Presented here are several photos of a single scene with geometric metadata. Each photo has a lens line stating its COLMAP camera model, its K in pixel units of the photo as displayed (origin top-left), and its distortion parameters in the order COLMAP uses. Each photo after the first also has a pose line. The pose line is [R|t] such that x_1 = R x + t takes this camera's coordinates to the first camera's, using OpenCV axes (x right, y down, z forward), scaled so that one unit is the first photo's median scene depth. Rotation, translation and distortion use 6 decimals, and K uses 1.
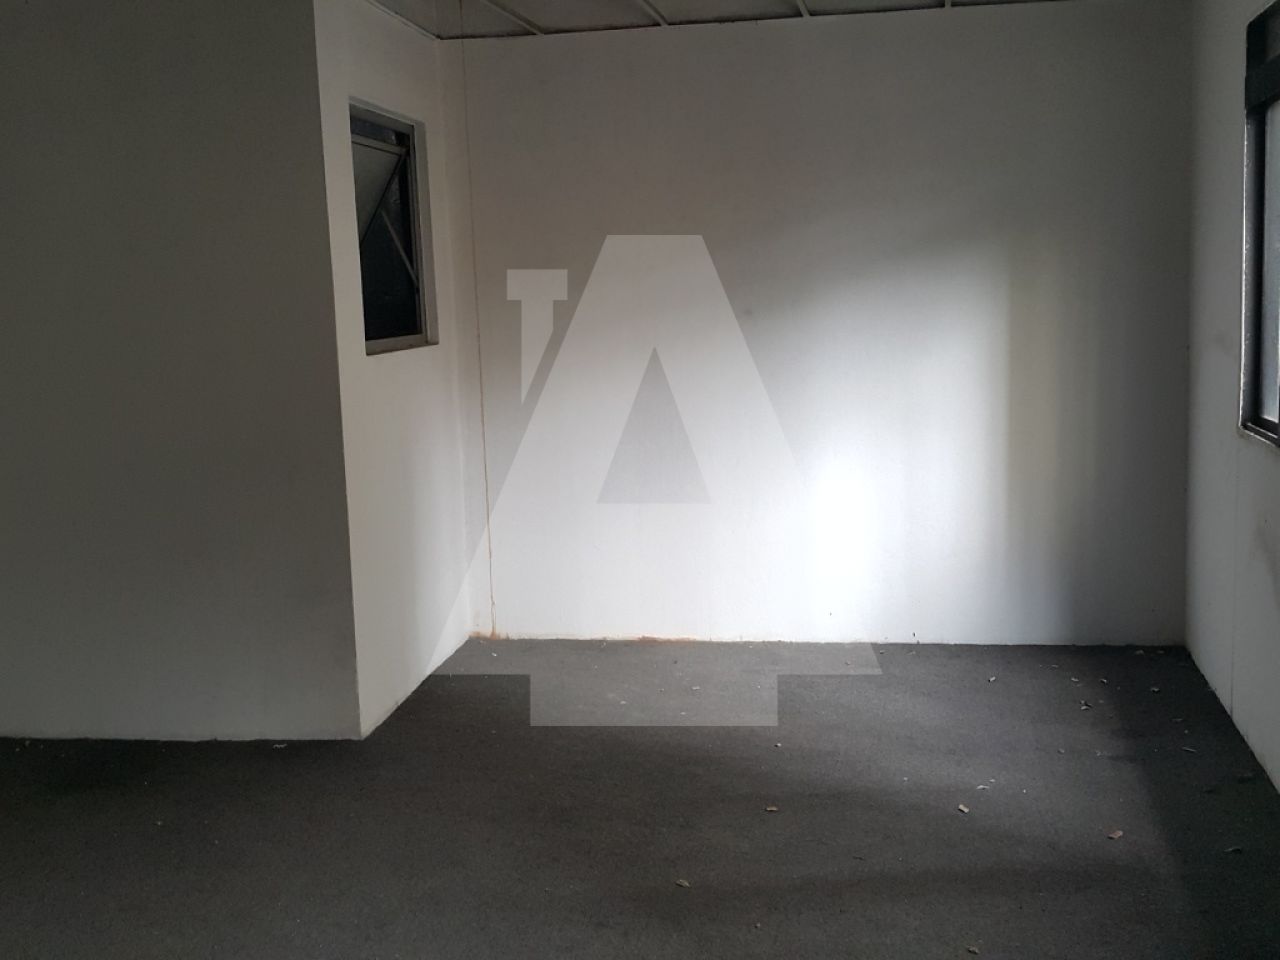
lens RADIAL K [[1339.3, 0, 640.0], [0, 1339.3, 480.0], [0, 0, 1]] dist [0.167151, -0.377777]
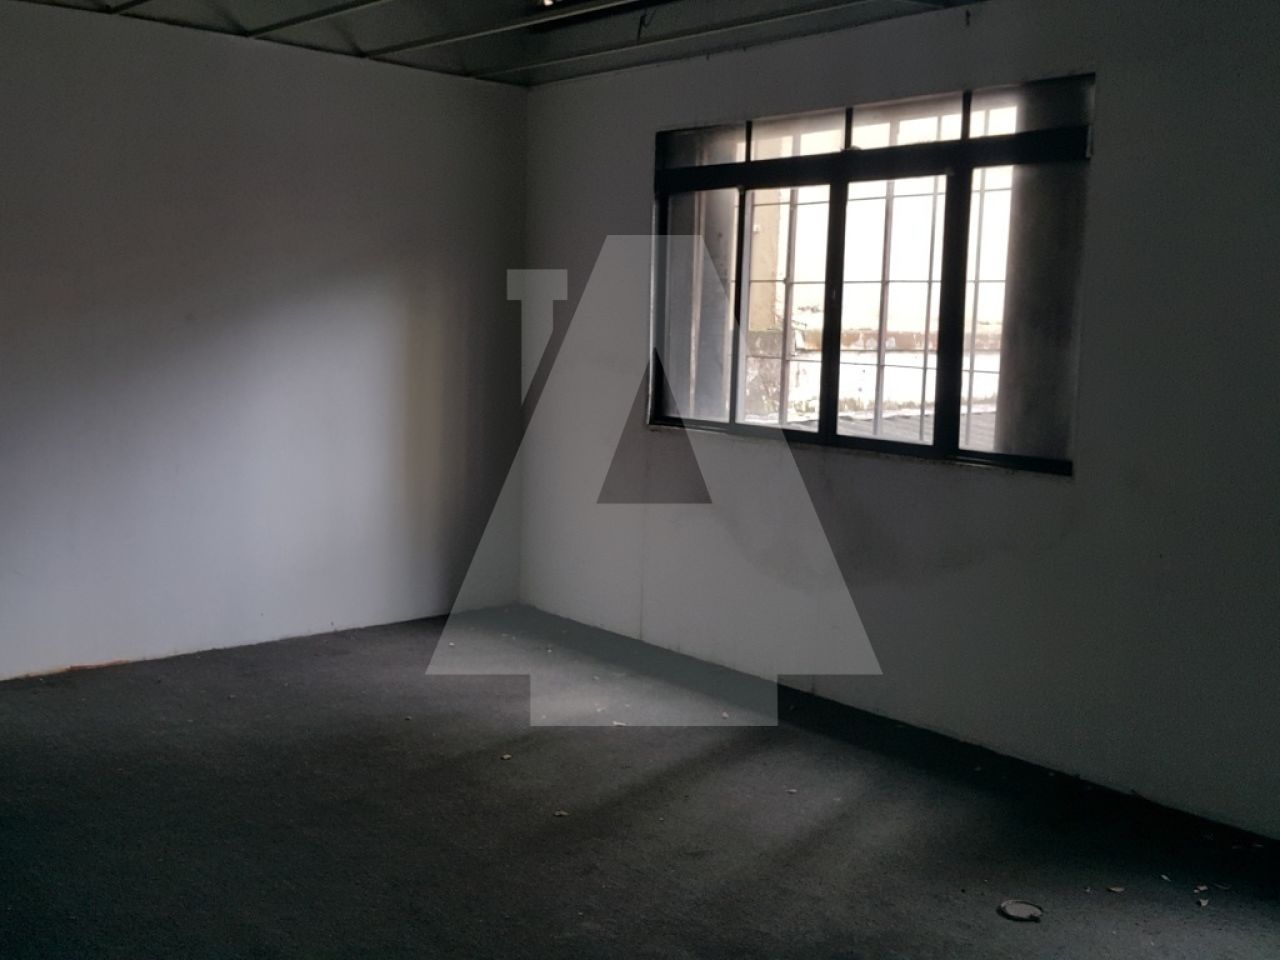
lens RADIAL K [[1339.3, 0, 640.0], [0, 1339.3, 480.0], [0, 0, 1]] dist [0.167151, -0.377777]
pose [[0.636244, -0.038438, 0.770530, -0.604913], [0.053100, 0.998571, 0.005968, 0.008810], [-0.769659, 0.037118, 0.637376, 0.157826]]
